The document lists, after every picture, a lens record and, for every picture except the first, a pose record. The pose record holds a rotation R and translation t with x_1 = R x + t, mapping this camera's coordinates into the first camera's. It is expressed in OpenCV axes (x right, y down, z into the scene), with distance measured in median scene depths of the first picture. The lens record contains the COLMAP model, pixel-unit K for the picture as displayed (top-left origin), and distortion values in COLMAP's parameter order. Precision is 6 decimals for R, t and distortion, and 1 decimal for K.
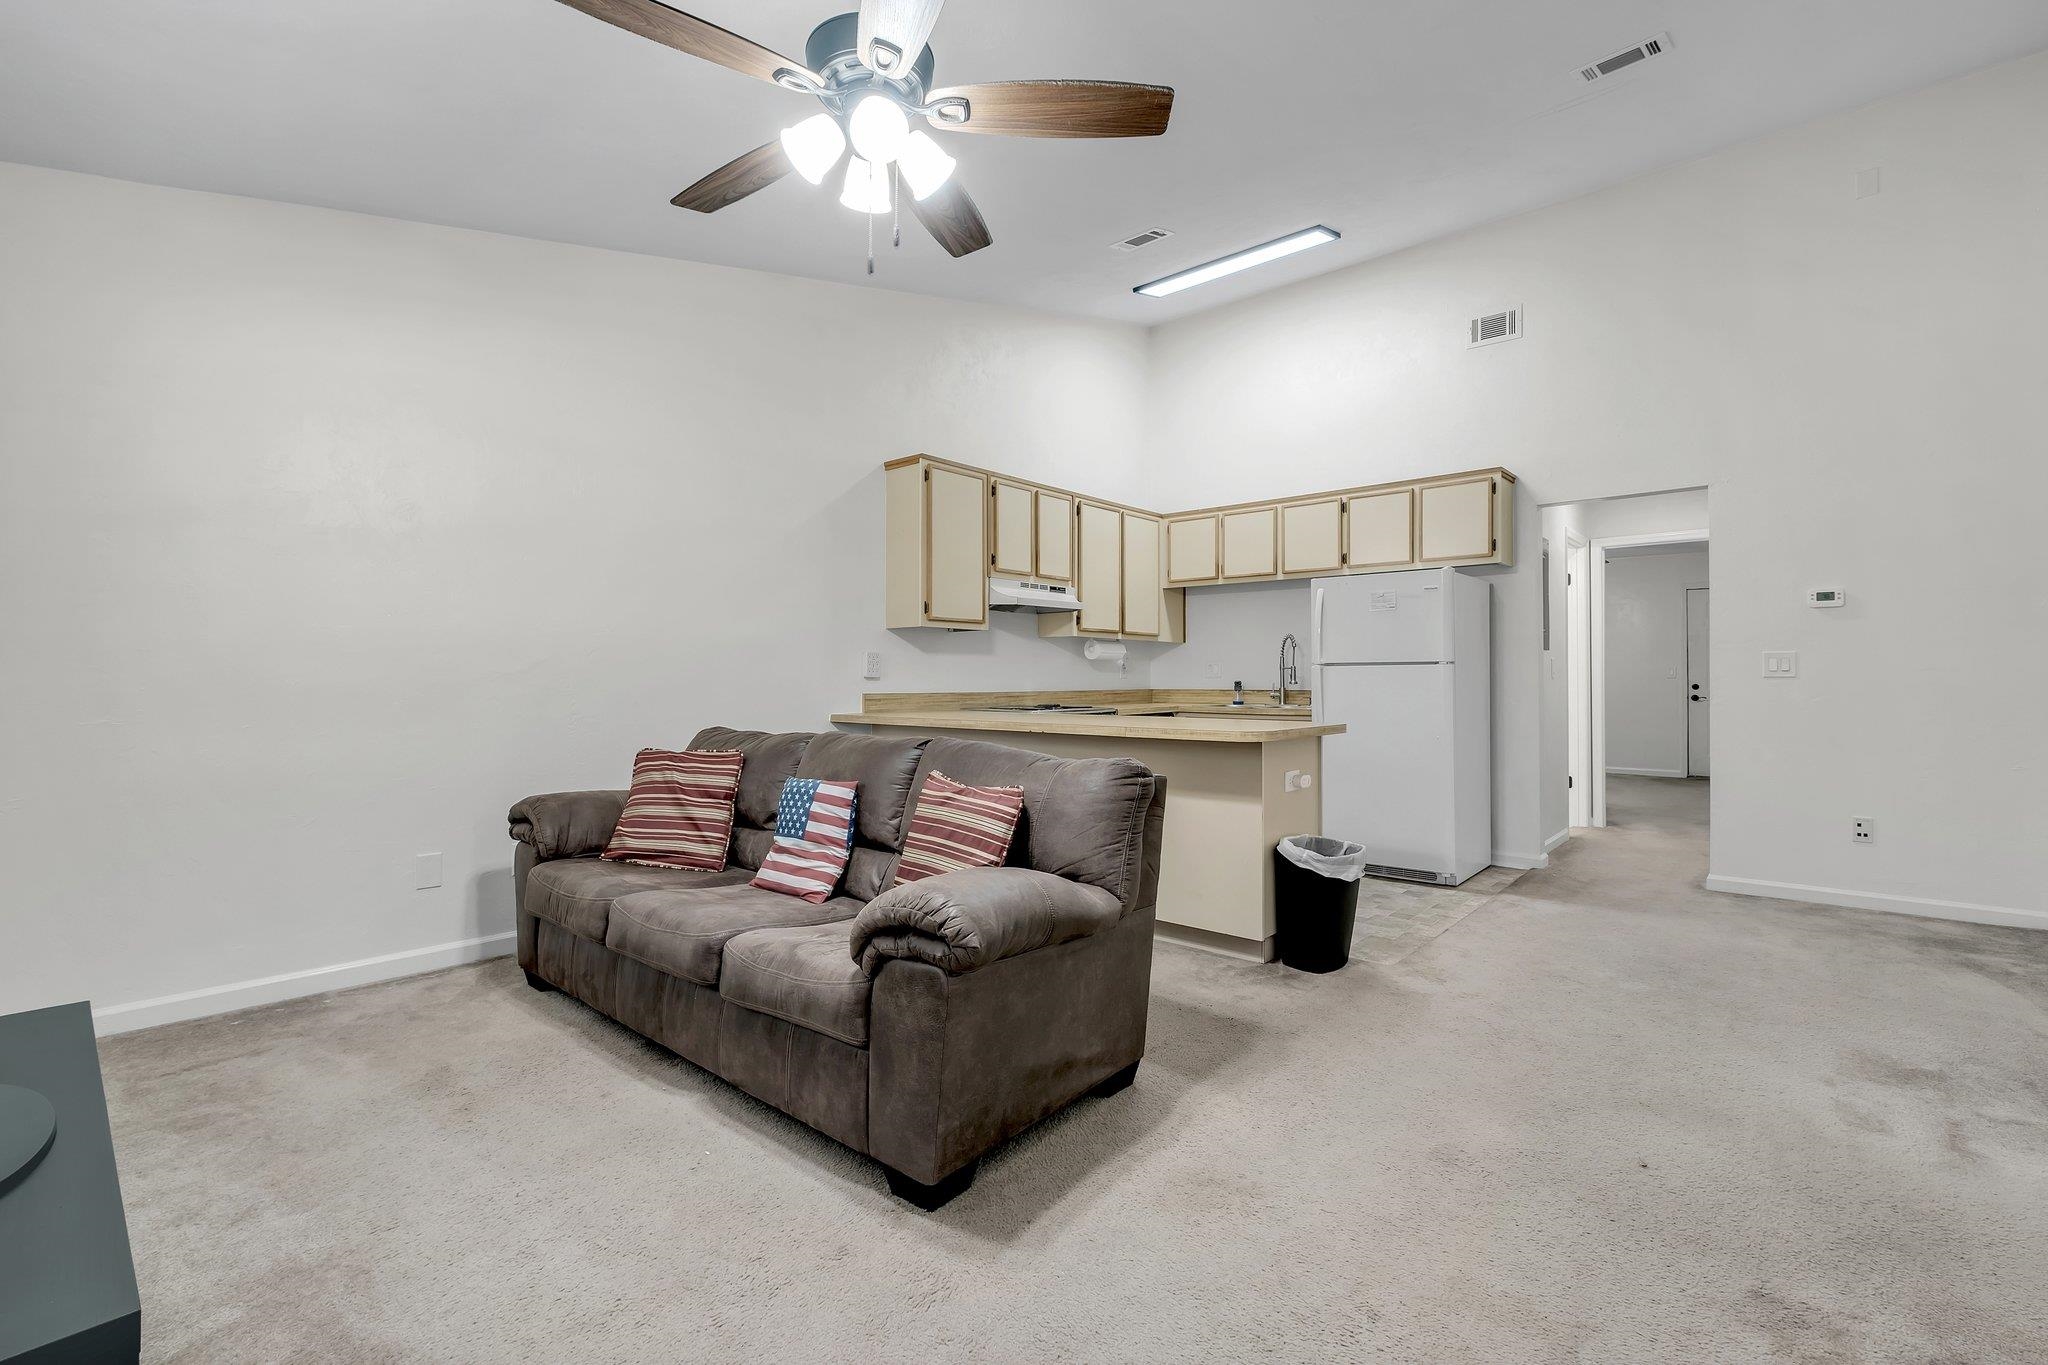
lens RADIAL K [[887.0, 0, 1024.0], [0, 887.0, 682.5], [0, 0, 1]] dist [-0.003057, -0.000262]
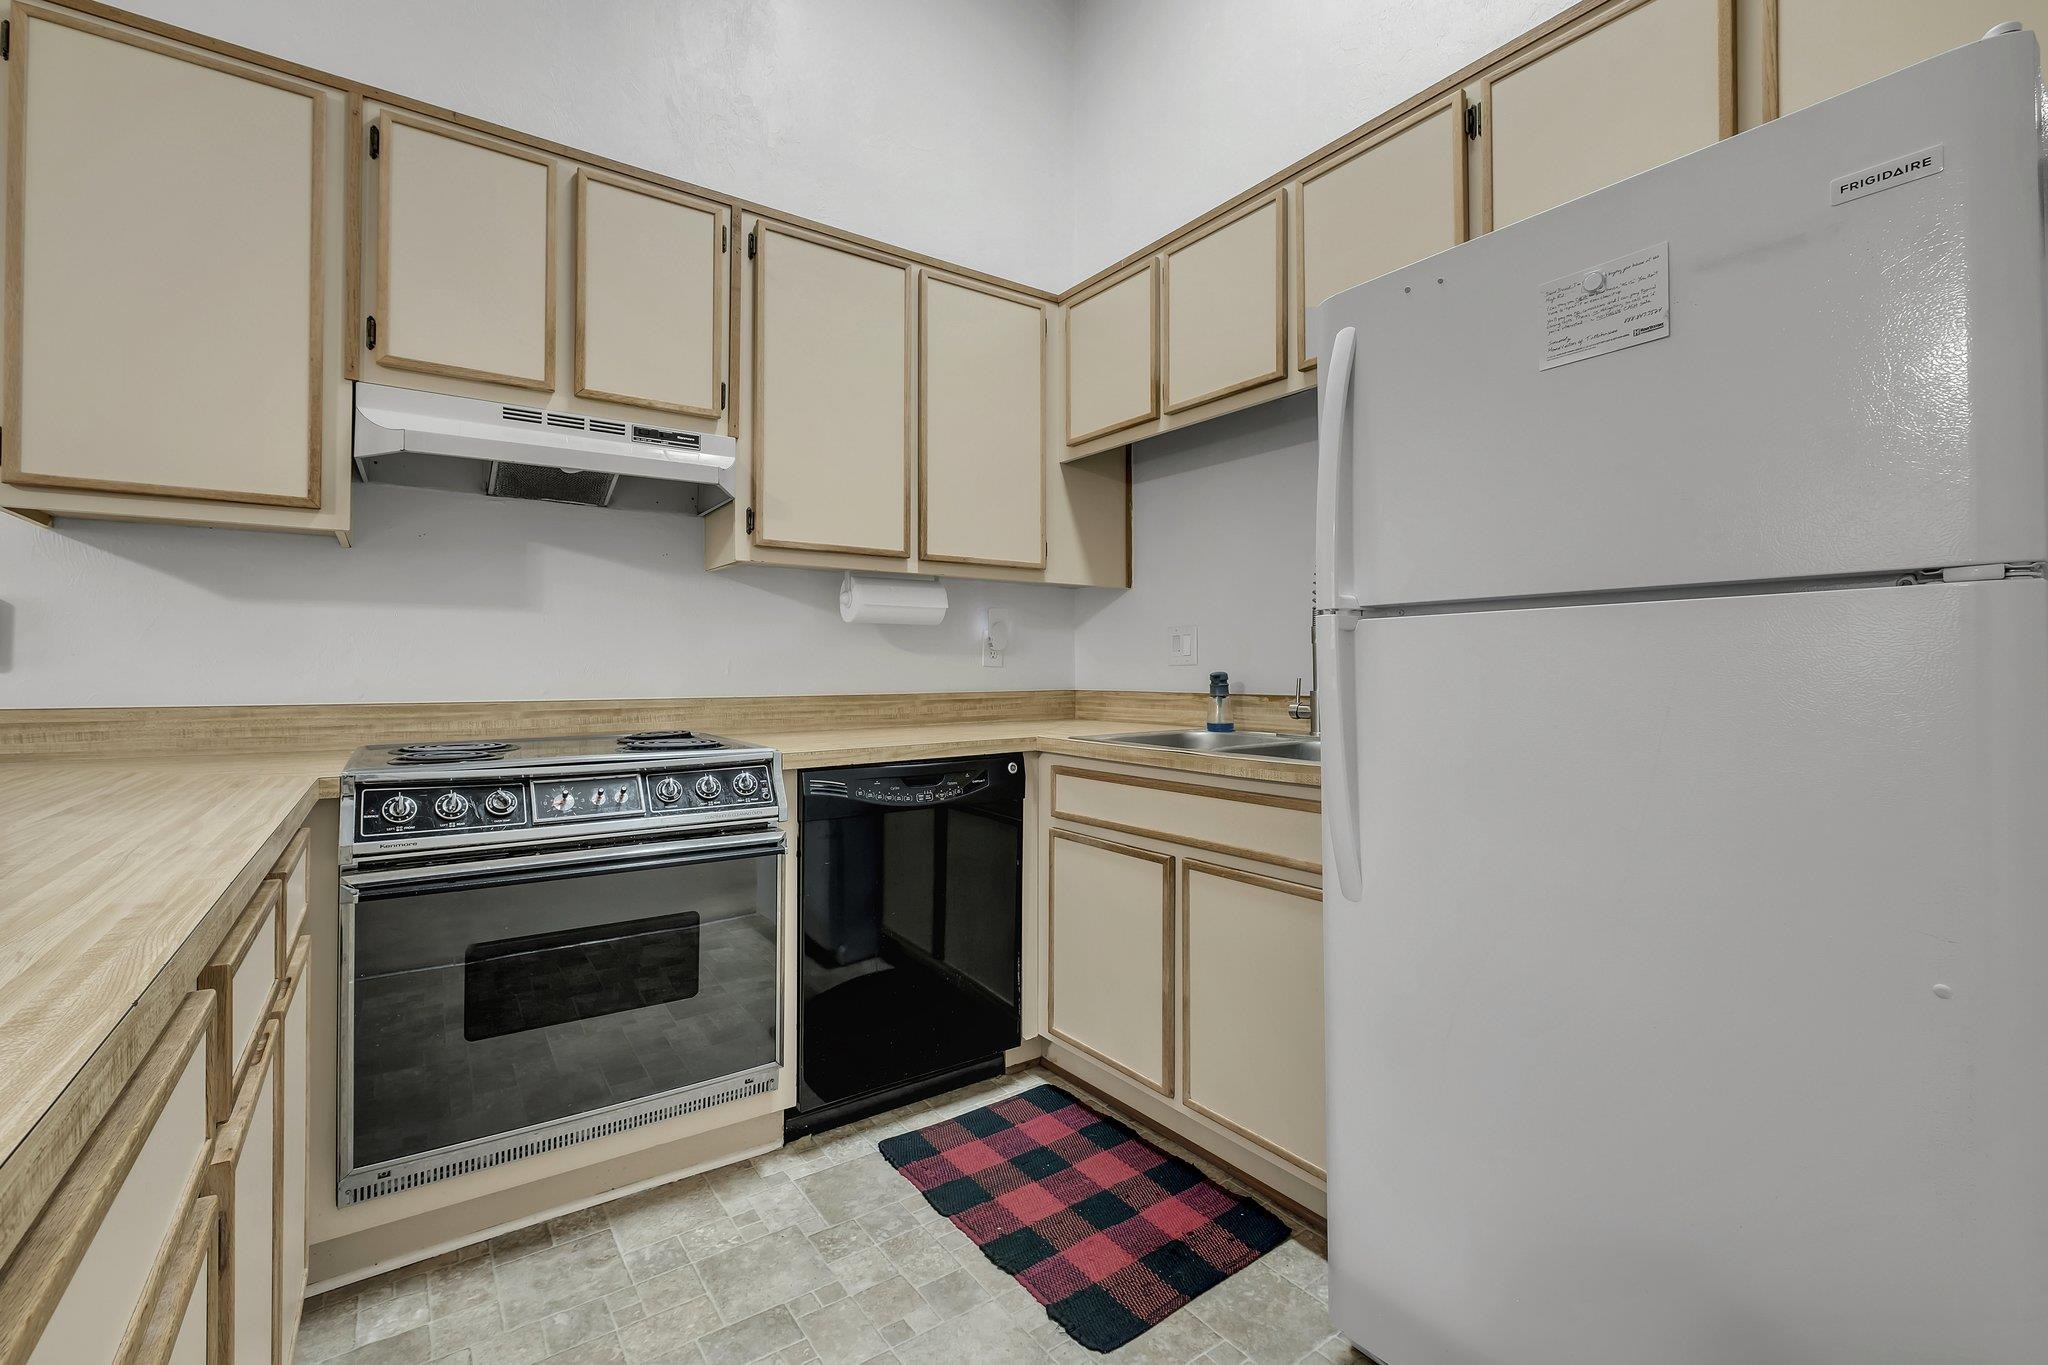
lens RADIAL K [[883.5, 0, 1017.4], [0, 883.5, 658.6], [0, 0, 1]] dist [-0.003820, -0.000429]
pose [[0.972587, -0.005752, -0.232467, 0.288883], [0.001582, 0.999835, -0.018121, -0.000887], [0.232533, 0.017256, 0.972435, 0.693670]]
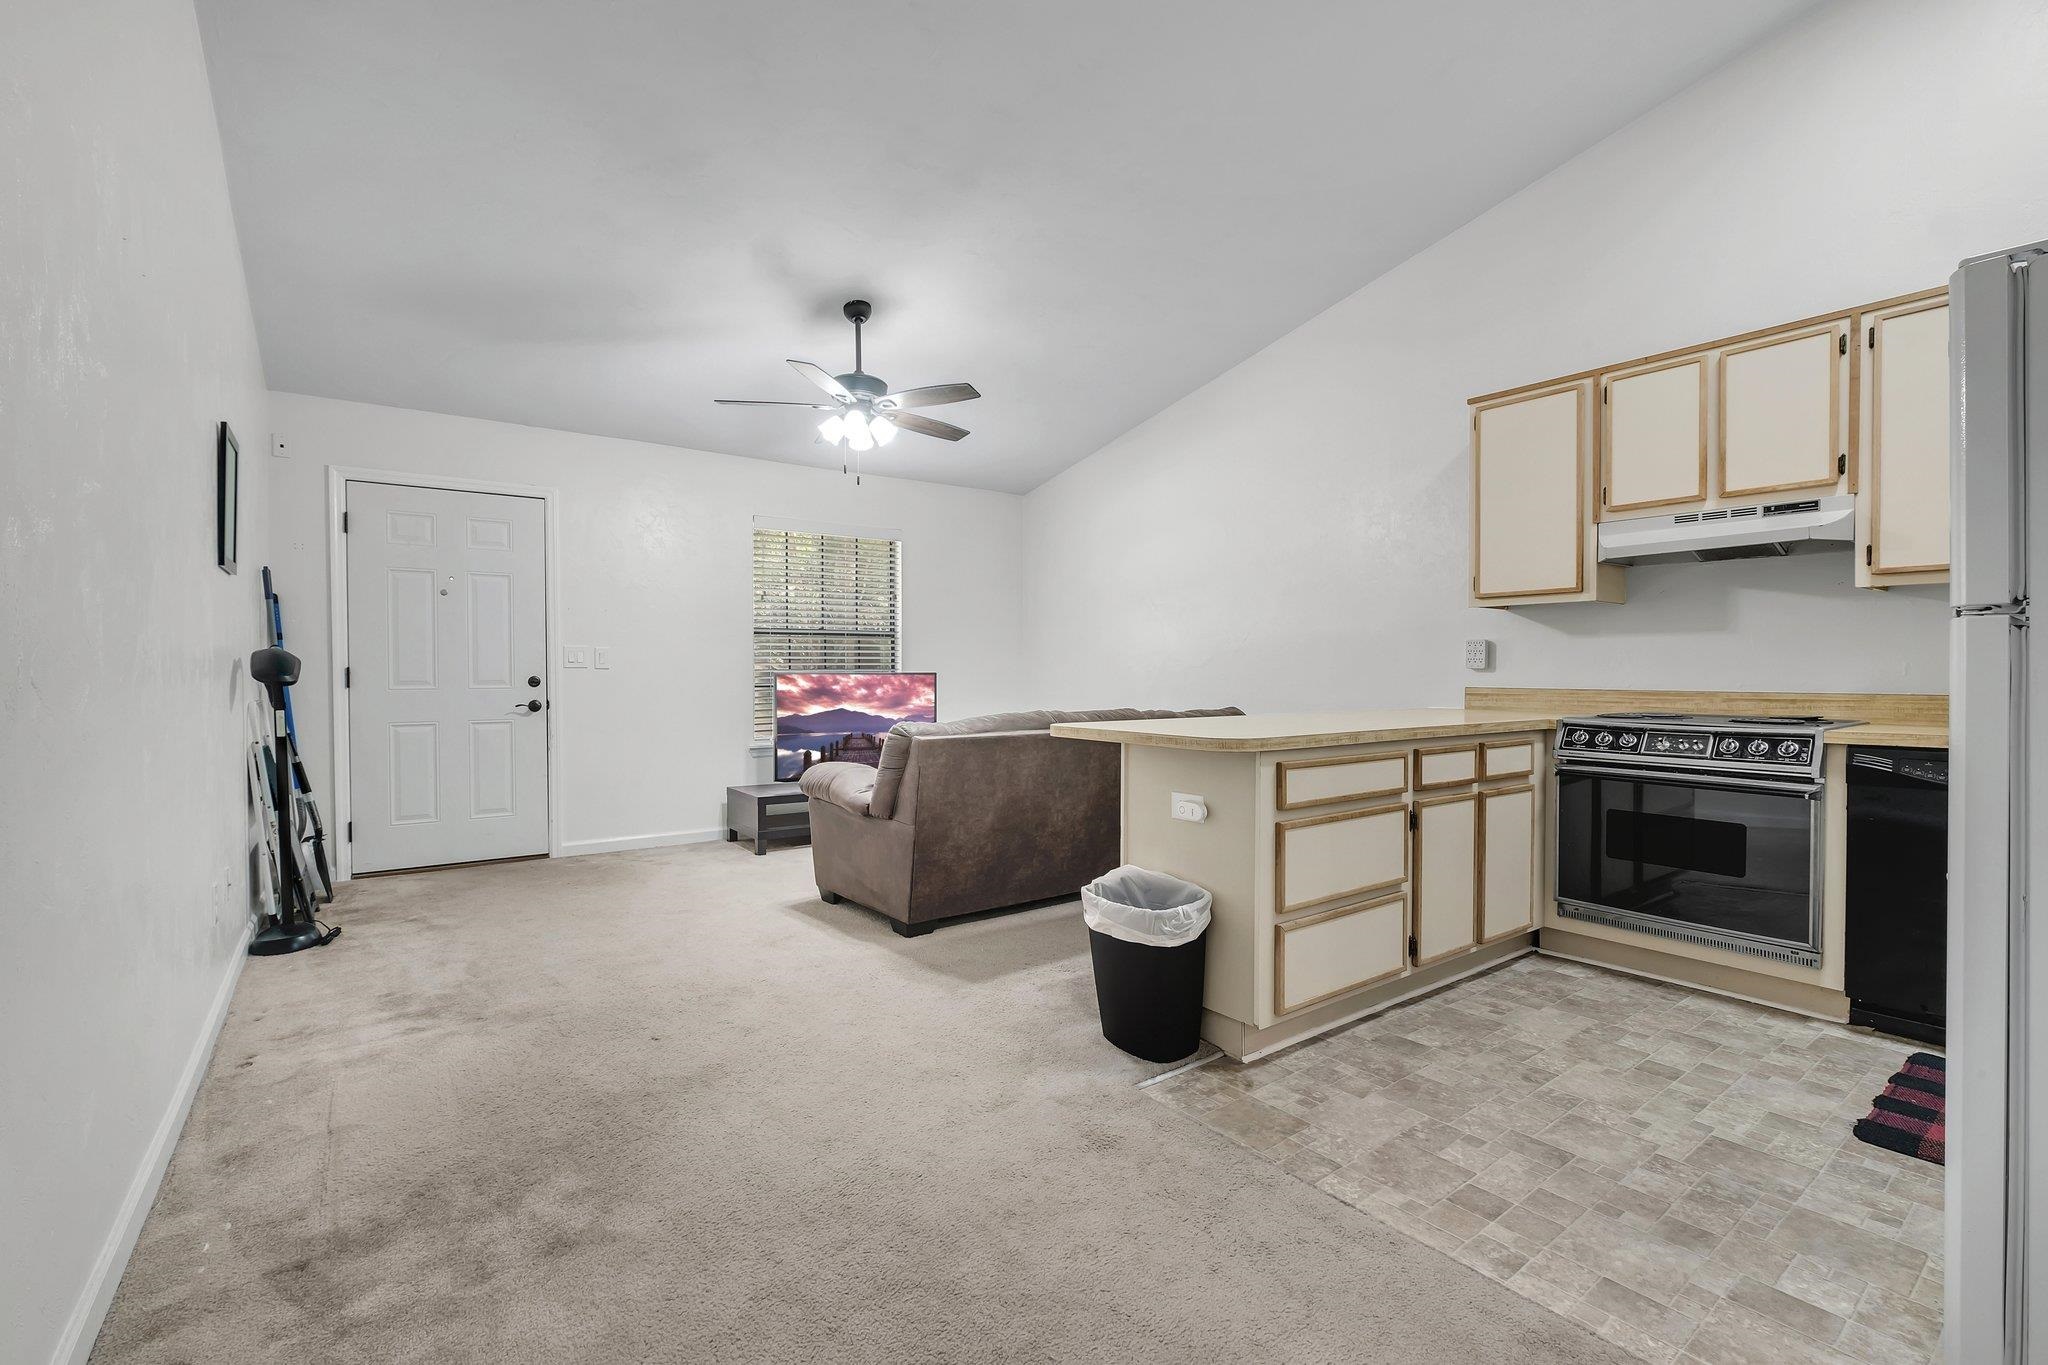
lens RADIAL K [[910.6, 0, 1026.1], [0, 910.6, 680.2], [0, 0, 1]] dist [-0.003239, -0.000315]
pose [[-0.201821, 0.008401, -0.979386, 0.718827], [-0.005766, 0.999936, 0.009766, -0.000542], [0.979405, 0.007618, -0.201760, 0.680594]]
